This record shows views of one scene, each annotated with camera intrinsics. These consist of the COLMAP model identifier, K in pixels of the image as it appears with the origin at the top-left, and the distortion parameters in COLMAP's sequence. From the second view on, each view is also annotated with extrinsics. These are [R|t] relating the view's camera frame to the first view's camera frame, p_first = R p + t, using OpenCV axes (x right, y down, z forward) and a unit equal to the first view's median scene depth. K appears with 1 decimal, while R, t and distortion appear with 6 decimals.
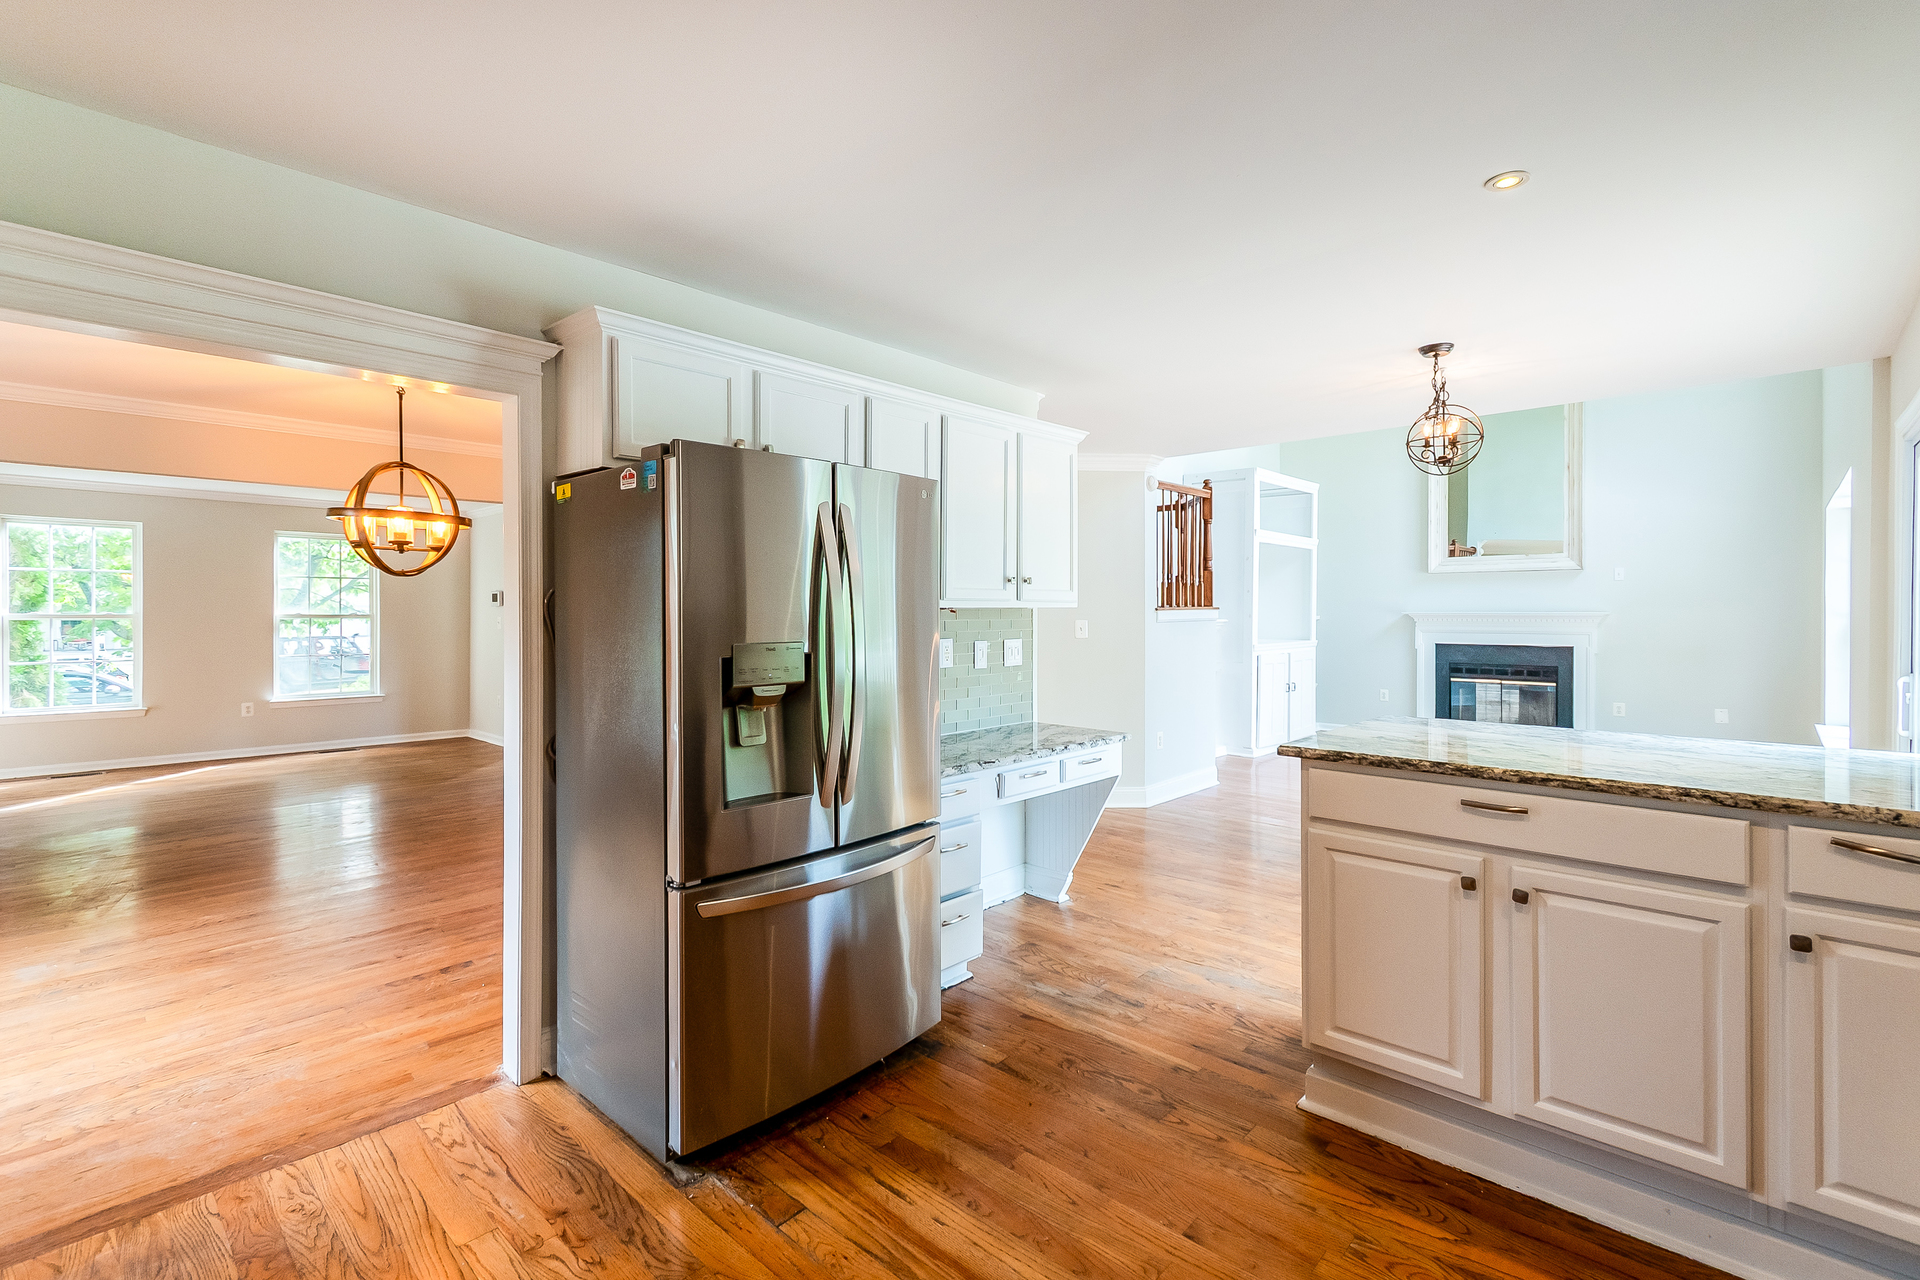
lens RADIAL K [[864.9, 0, 982.3], [0, 864.9, 618.8], [0, 0, 1]] dist [-0.000830, -0.000883]
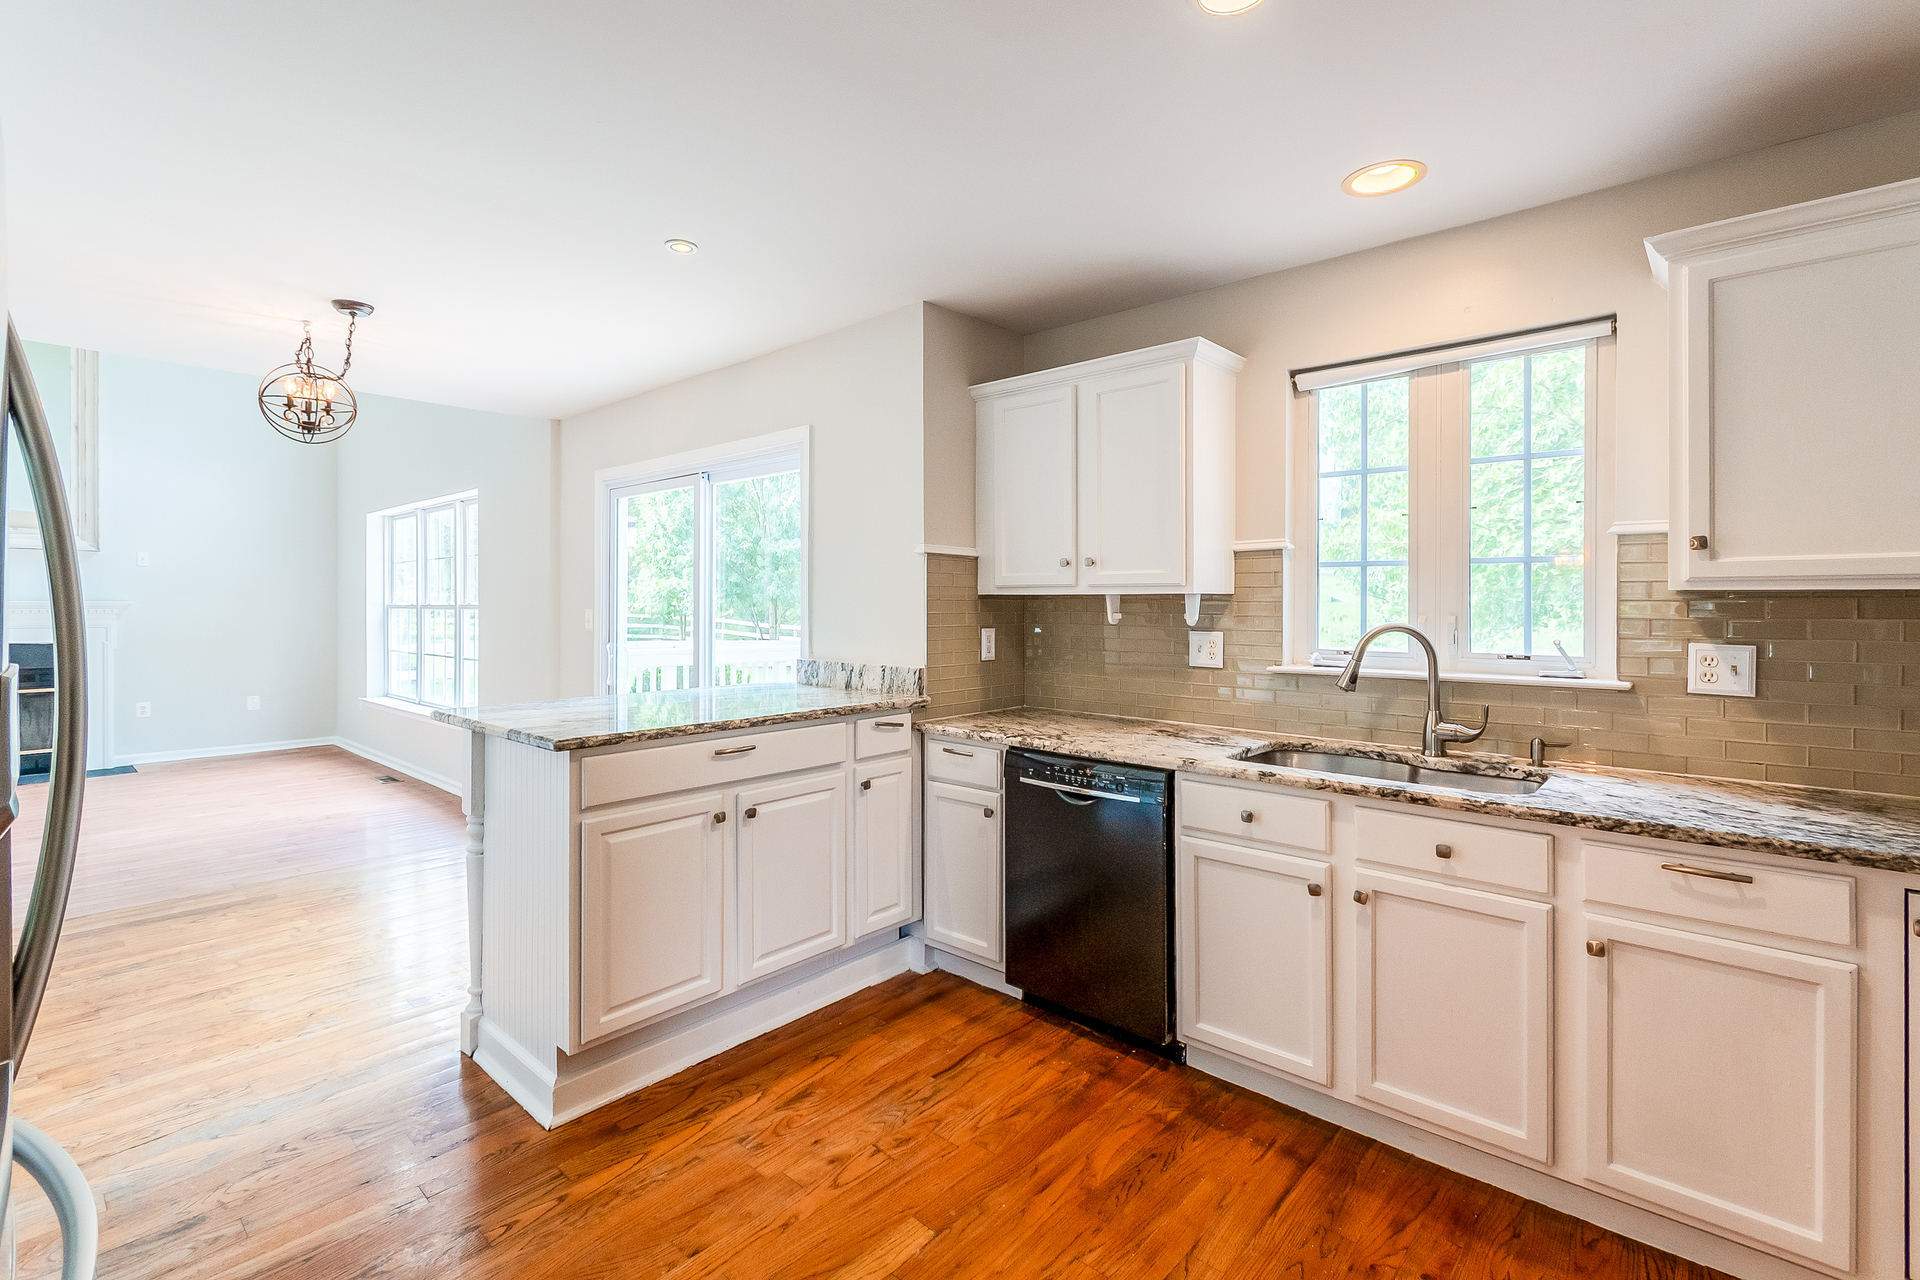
lens RADIAL K [[862.0, 0, 954.1], [0, 862.0, 598.8], [0, 0, 1]] dist [0.001246, -0.003450]
pose [[-0.008163, 0.005307, 0.999953, -0.662907], [0.007740, 0.999956, -0.005244, 0.003635], [-0.999937, 0.007697, -0.008204, 0.667089]]
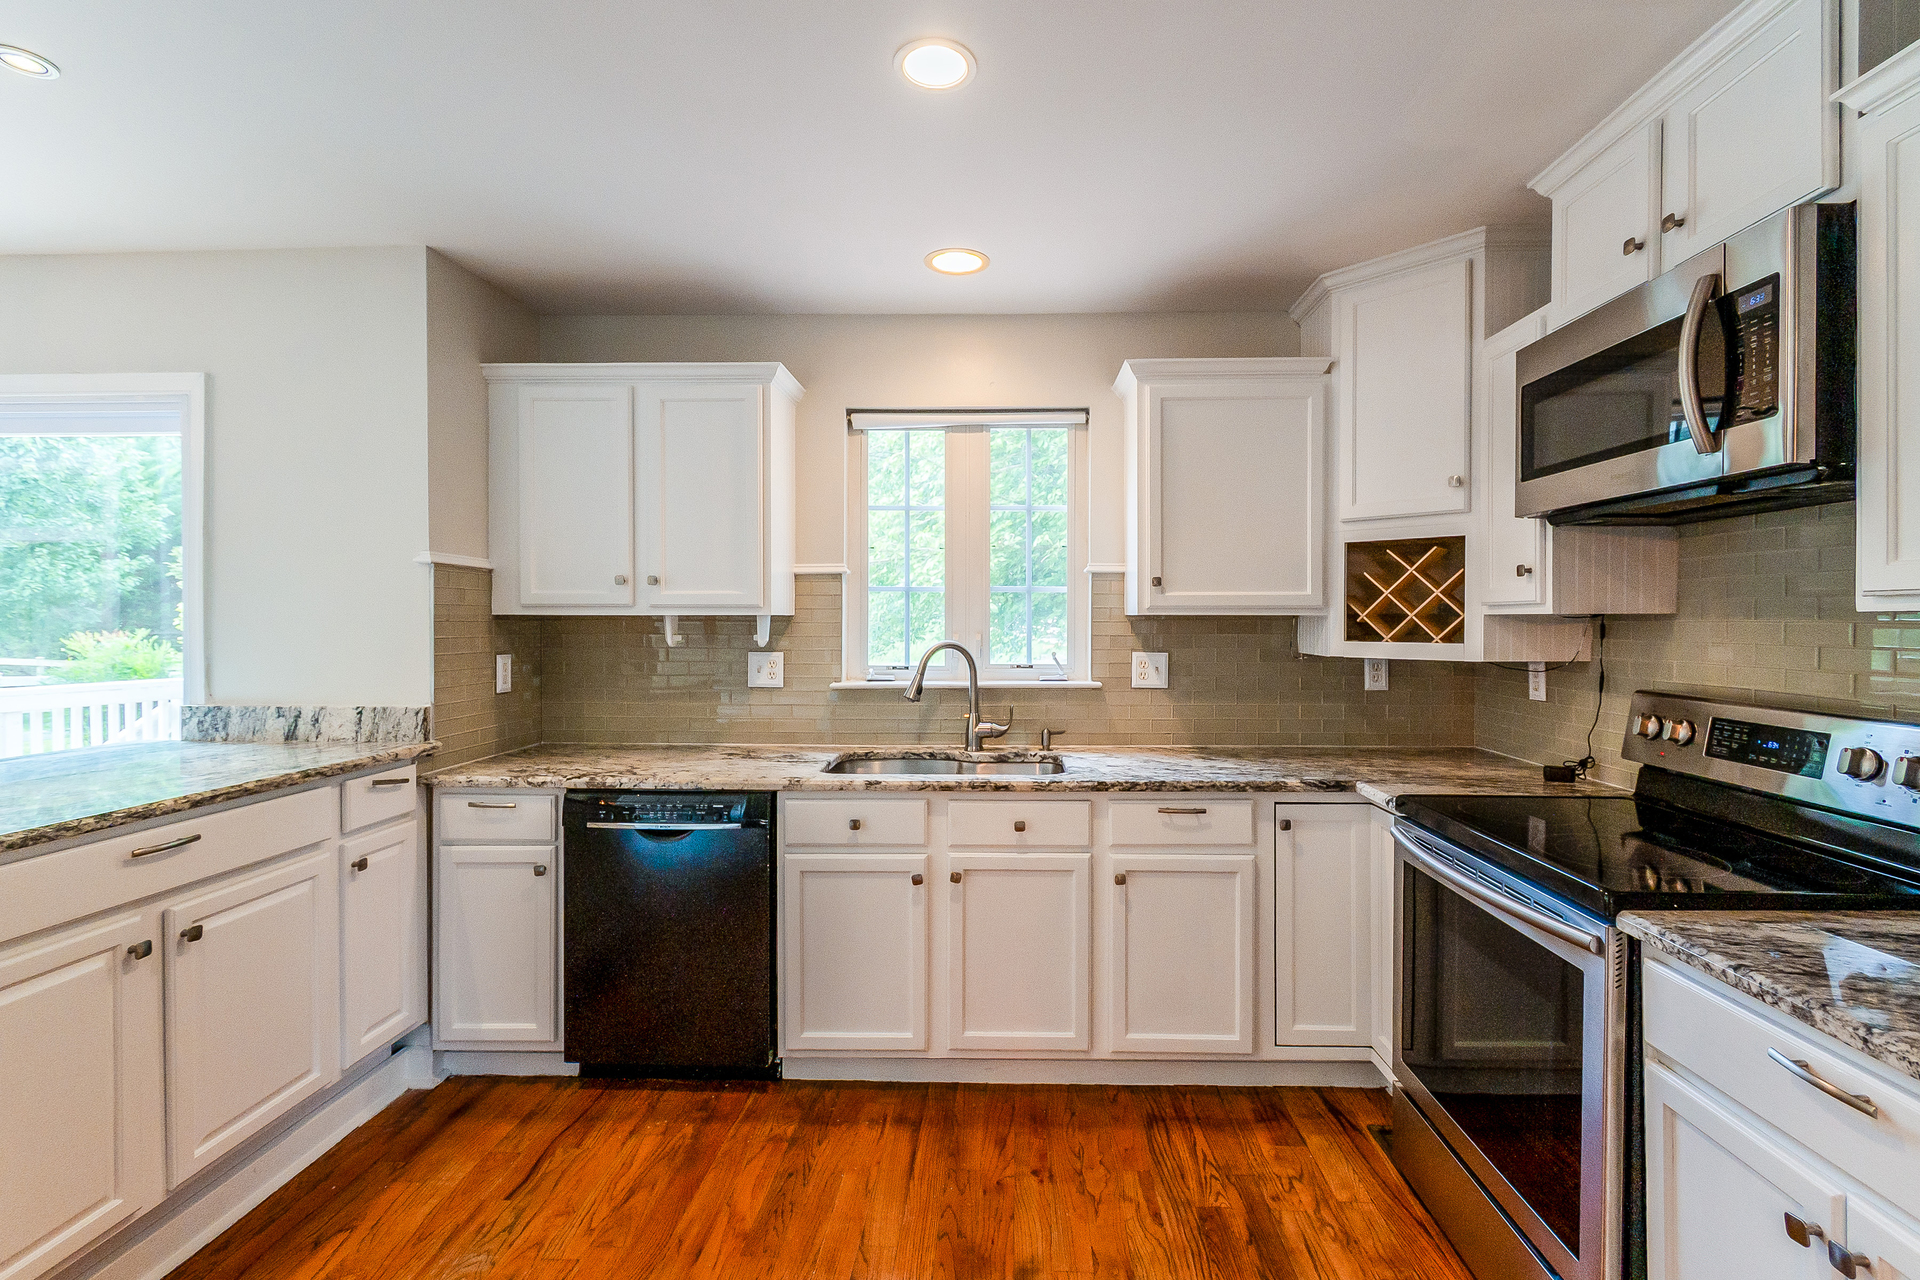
lens RADIAL K [[864.9, 0, 982.3], [0, 864.9, 618.8], [0, 0, 1]] dist [-0.000830, -0.000883]
pose [[-0.655271, 0.002345, 0.755390, -0.571943], [0.007412, 0.999967, 0.003325, -0.004629], [-0.755357, 0.007777, -0.655267, 0.921586]]
